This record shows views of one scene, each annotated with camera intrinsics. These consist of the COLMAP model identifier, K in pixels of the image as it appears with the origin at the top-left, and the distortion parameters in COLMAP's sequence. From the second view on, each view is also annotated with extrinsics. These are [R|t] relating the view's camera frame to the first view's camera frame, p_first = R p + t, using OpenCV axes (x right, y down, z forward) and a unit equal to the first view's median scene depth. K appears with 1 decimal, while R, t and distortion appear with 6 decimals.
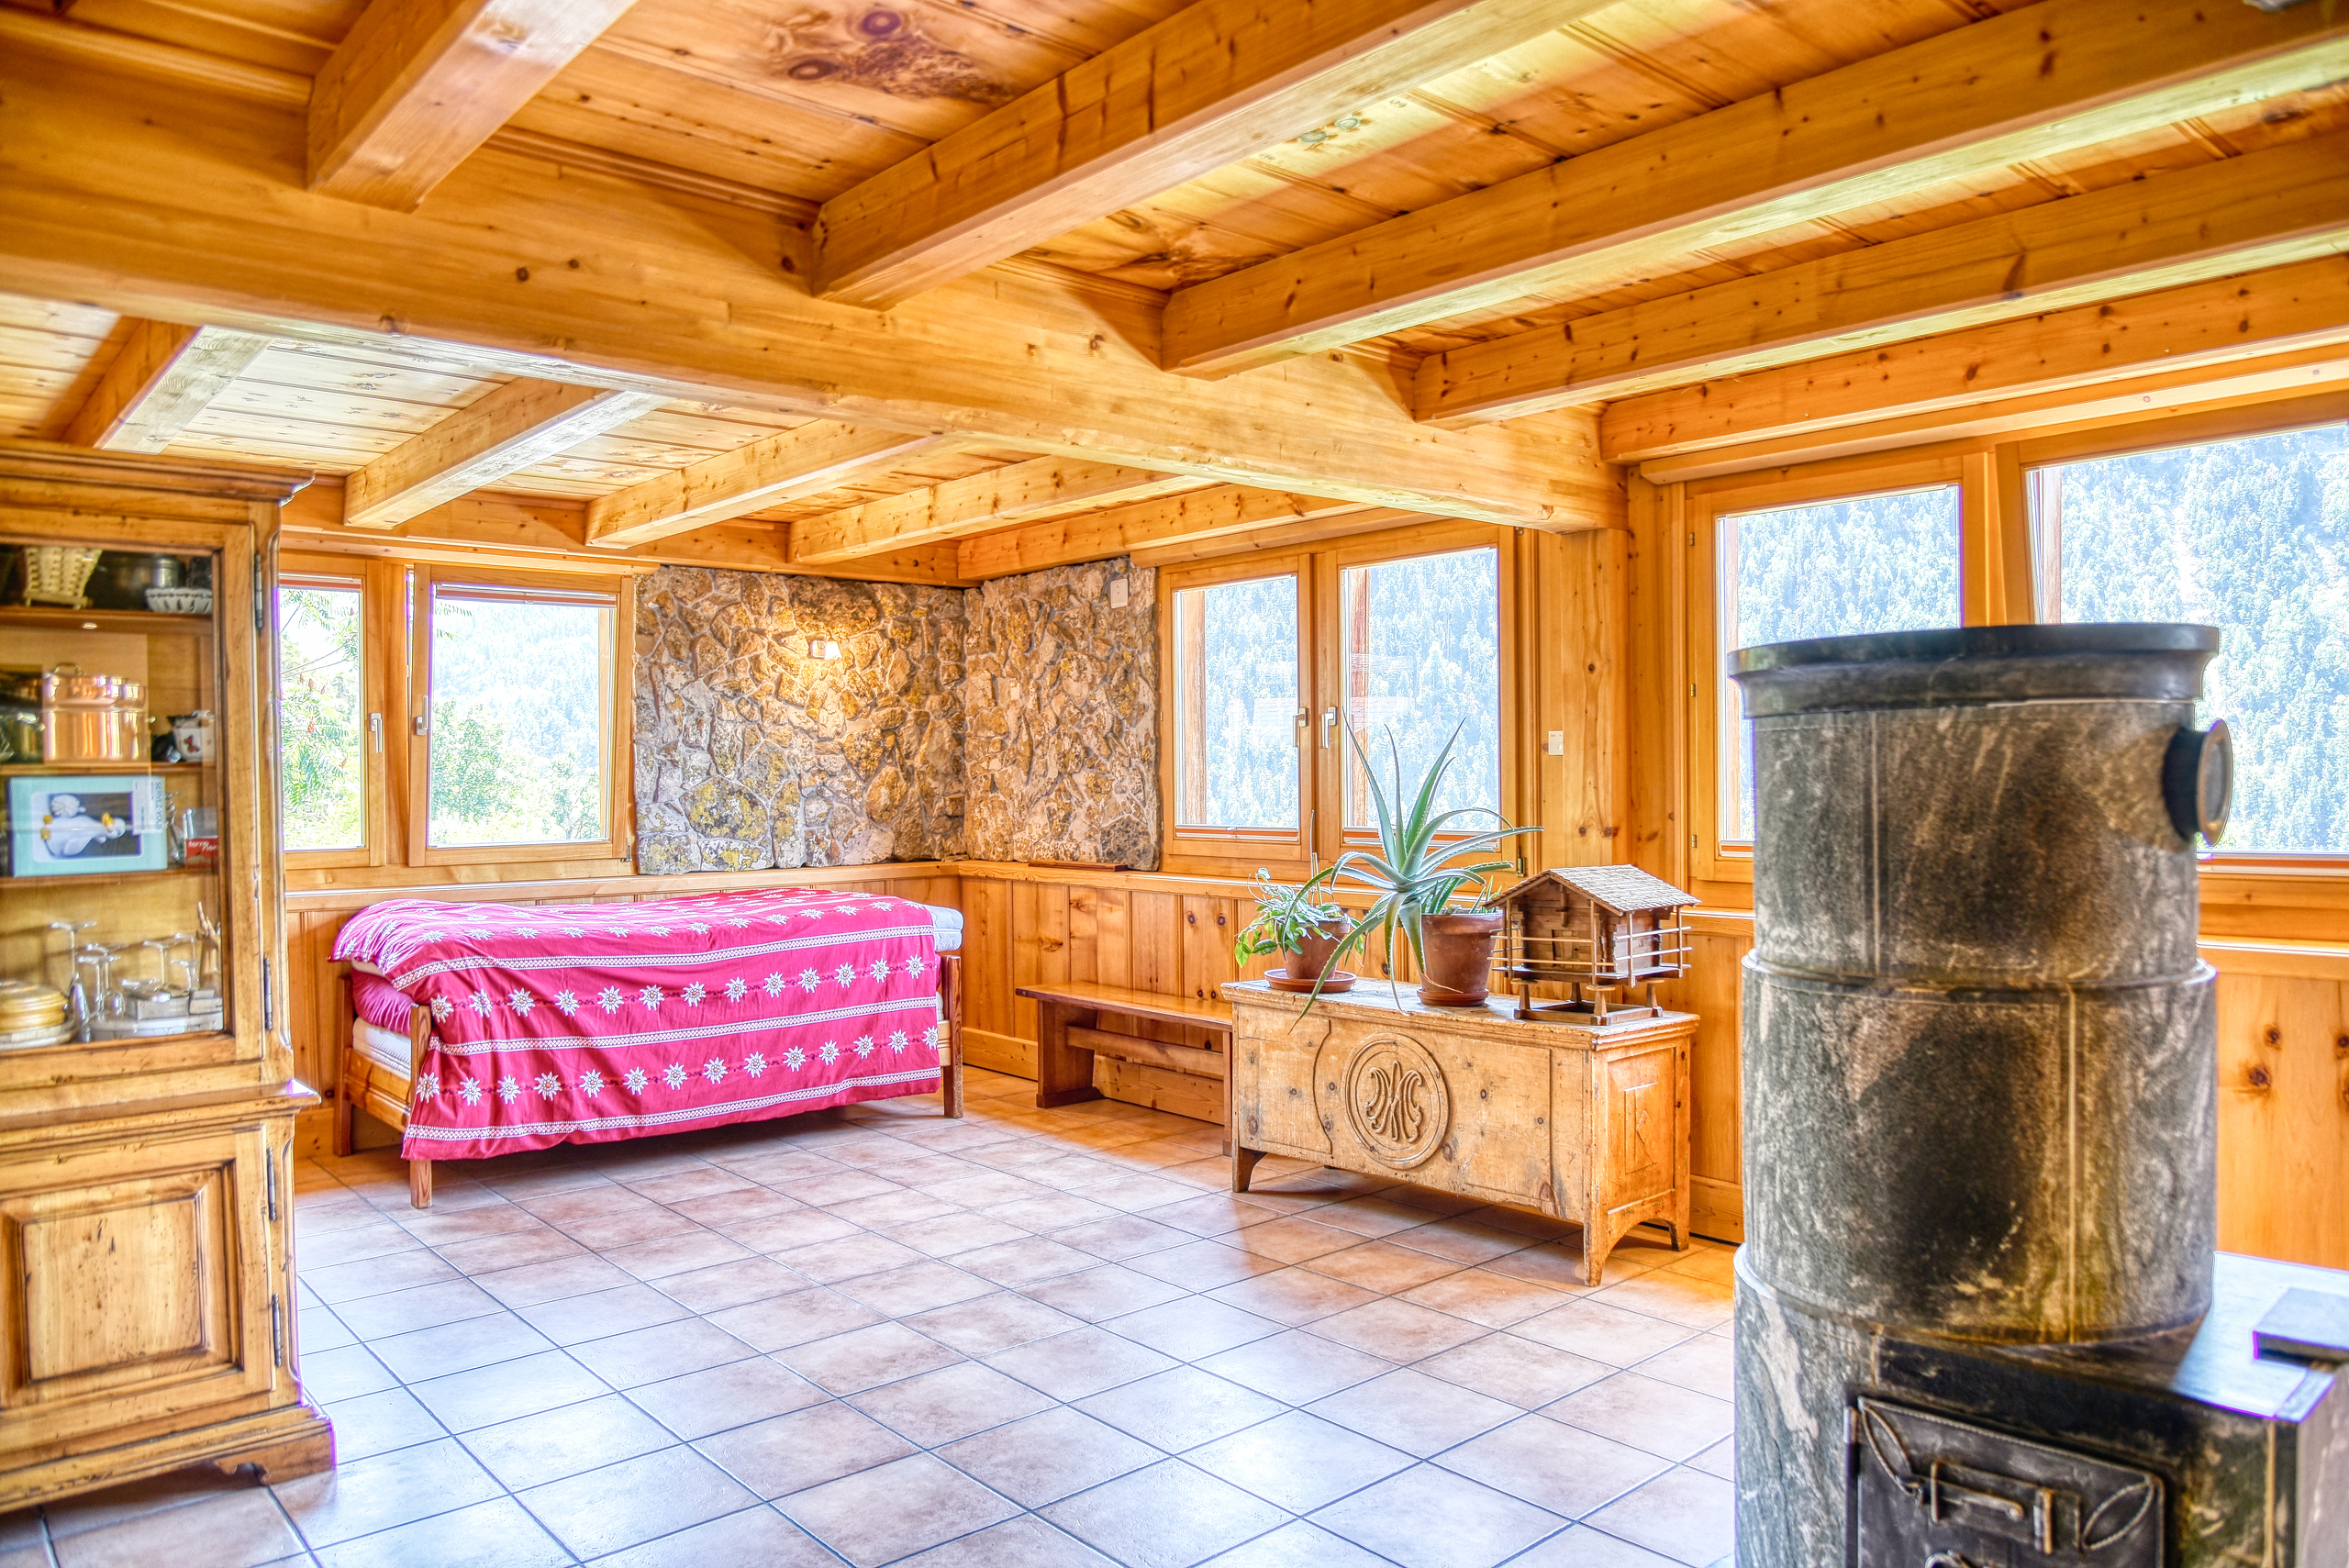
lens RADIAL K [[1615.9, 0, 1189.4], [0, 1615.9, 782.6], [0, 0, 1]] dist [-0.010693, -0.002119]
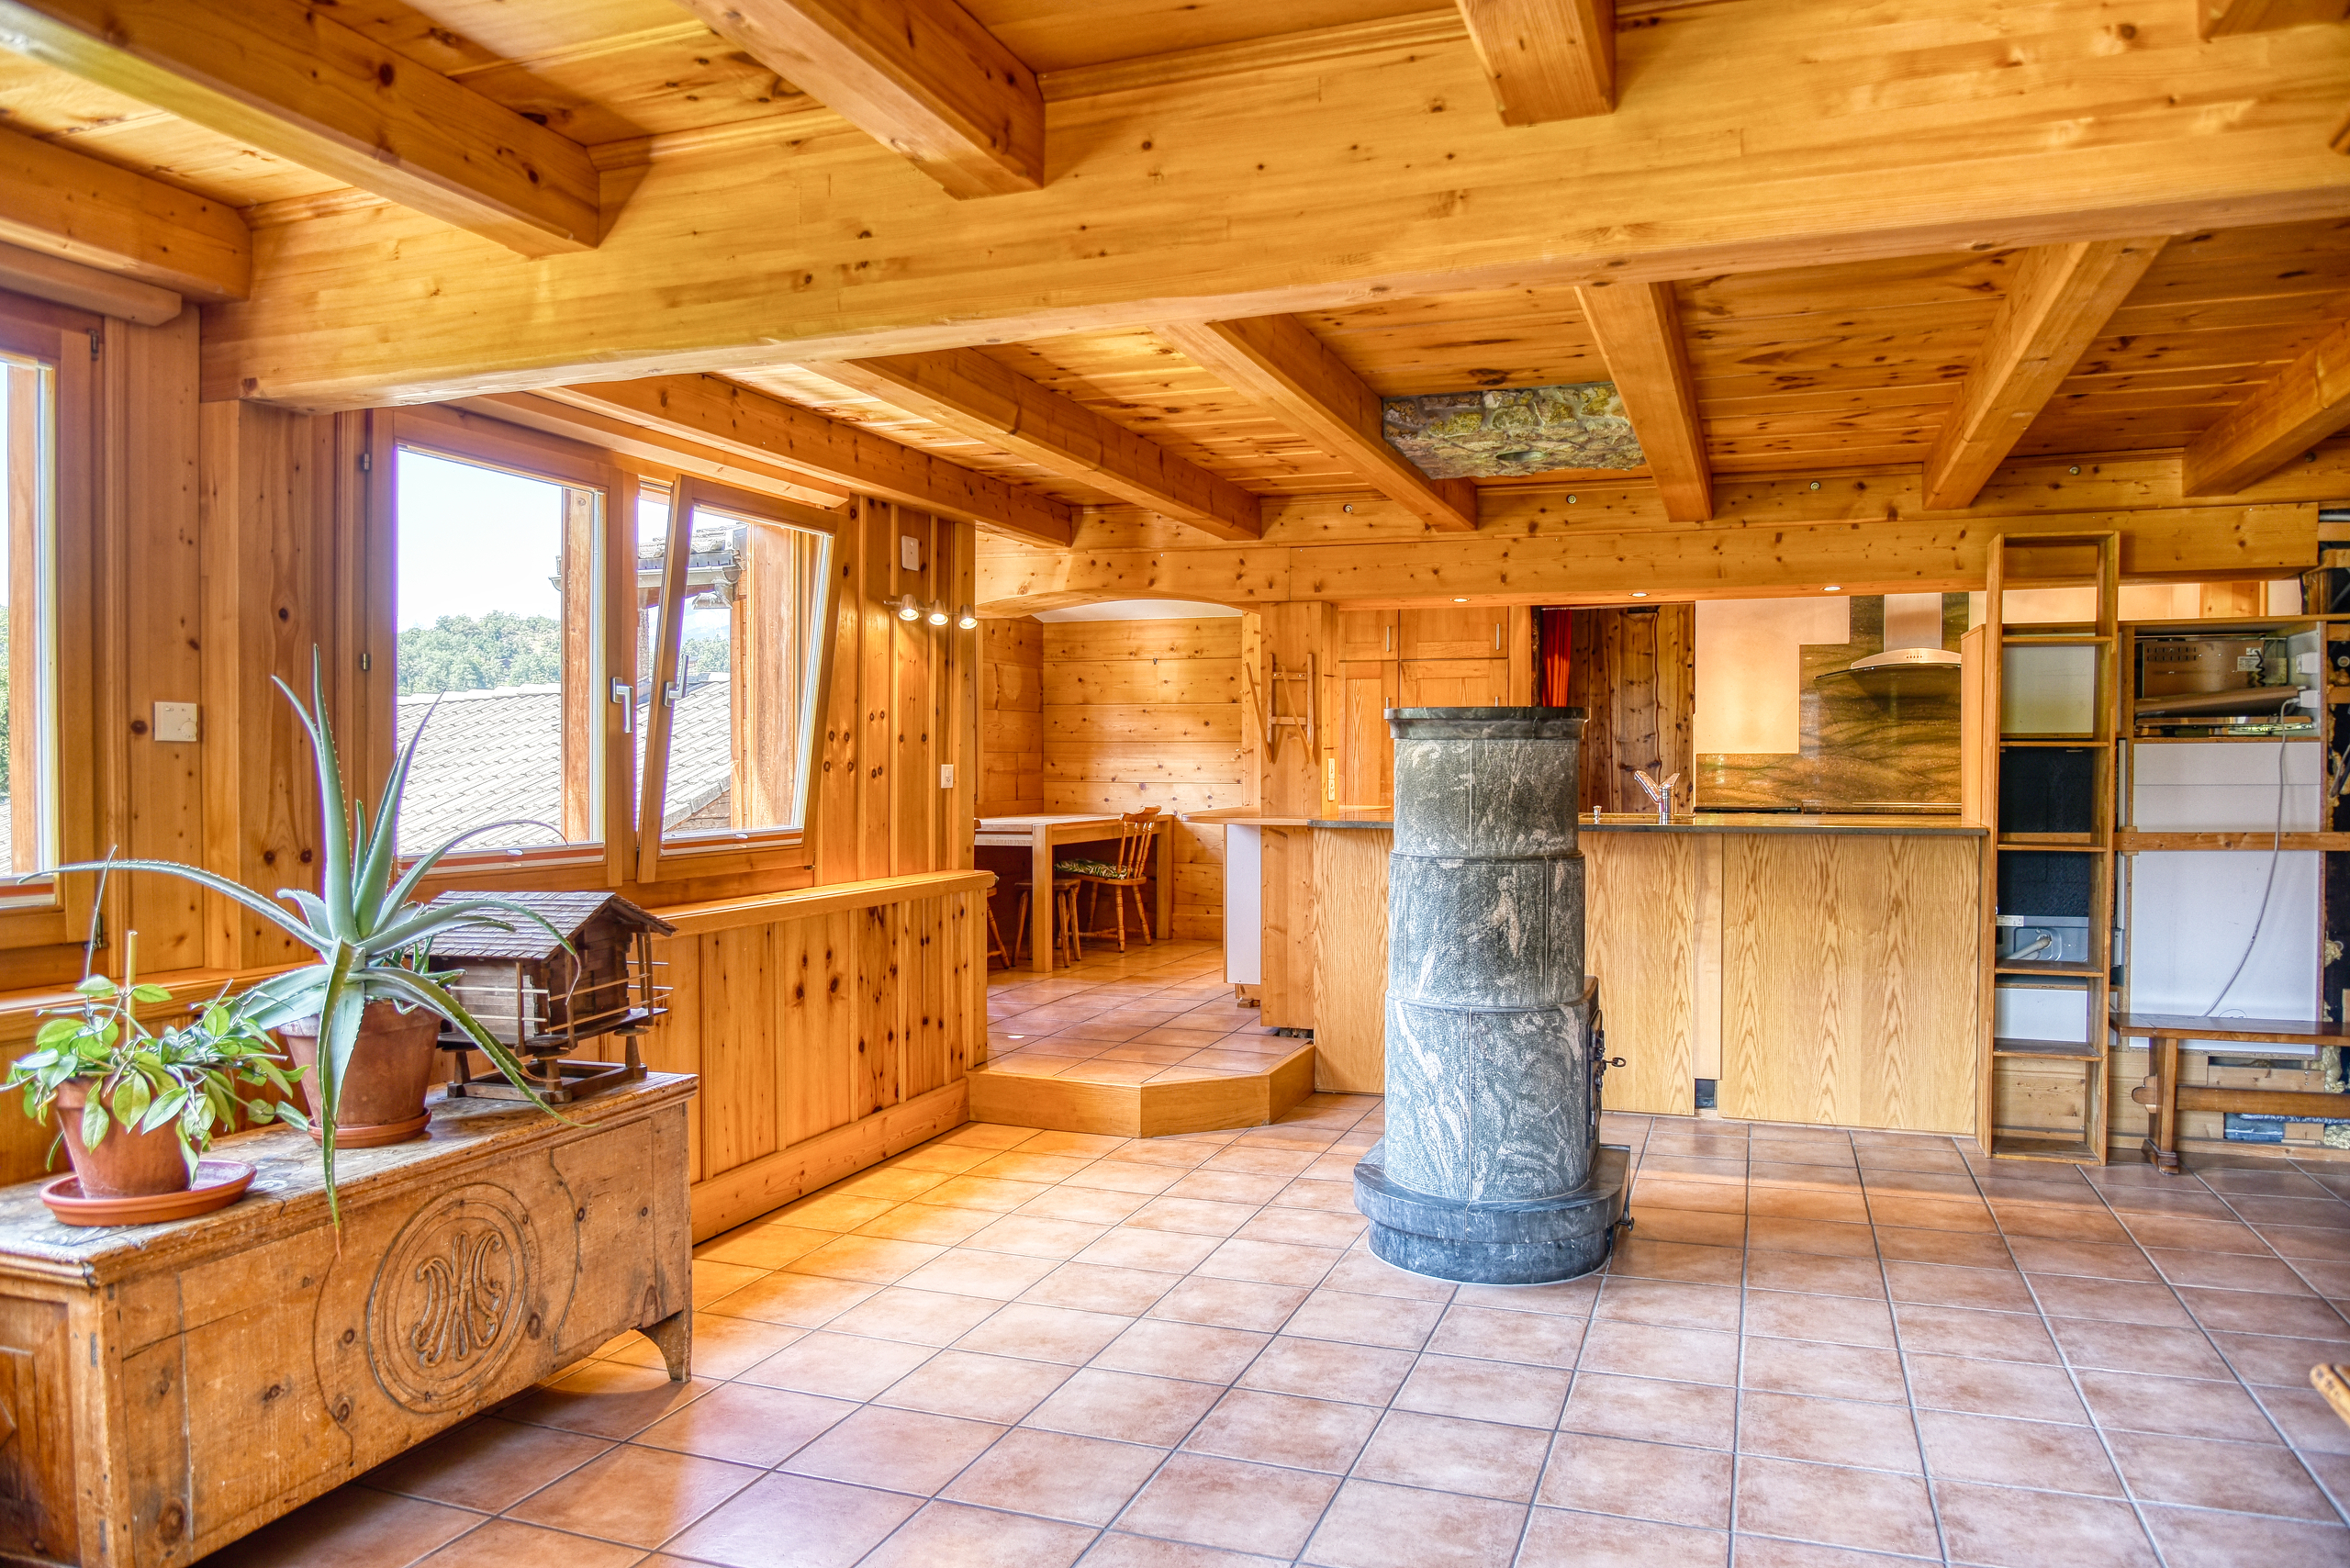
lens RADIAL K [[1616.8, 0, 1191.4], [0, 1616.8, 786.4], [0, 0, 1]] dist [-0.010693, -0.002119]
pose [[-0.483647, 0.001621, 0.875262, -0.631387], [0.011754, 0.999920, 0.004643, 0.002778], [-0.875184, 0.012533, -0.483627, 1.207368]]
